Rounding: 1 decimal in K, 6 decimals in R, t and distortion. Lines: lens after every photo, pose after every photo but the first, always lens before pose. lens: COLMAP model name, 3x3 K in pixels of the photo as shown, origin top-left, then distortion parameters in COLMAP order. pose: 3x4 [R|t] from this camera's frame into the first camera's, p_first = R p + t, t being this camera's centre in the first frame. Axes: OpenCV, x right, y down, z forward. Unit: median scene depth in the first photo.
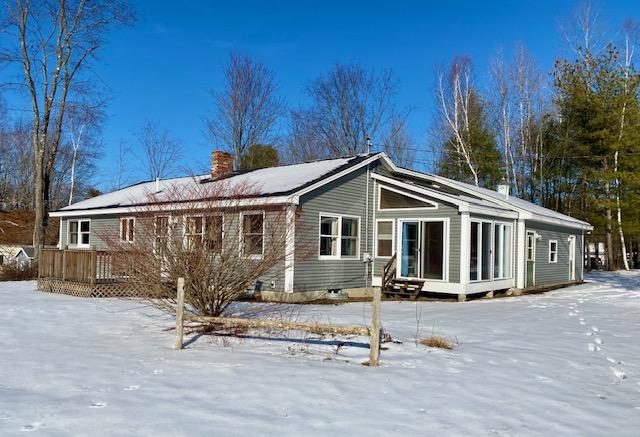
lens RADIAL K [[535.7, 0, 320.0], [0, 535.7, 218.5], [0, 0, 1]] dist [0.001065, 0.000964]
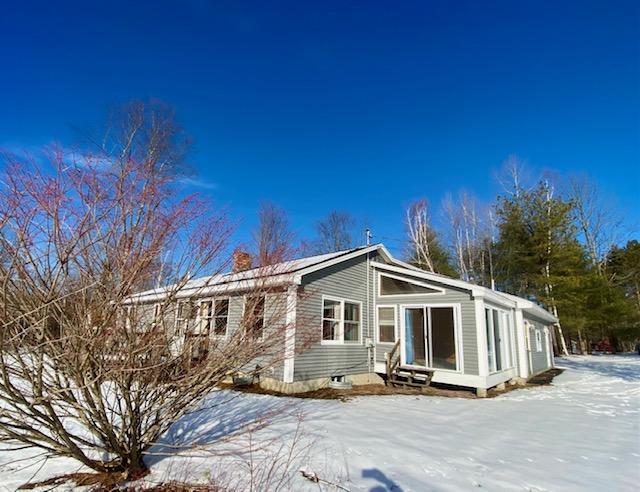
lens RADIAL K [[343.3, 0, 291.0], [0, 343.3, 268.2], [0, 0, 1]] dist [0.031016, -0.000474]
pose [[0.996522, 0.005543, -0.083140, -0.005761], [-0.016094, 0.991800, -0.126783, 0.018516], [0.081756, 0.127680, 0.988440, 0.340977]]
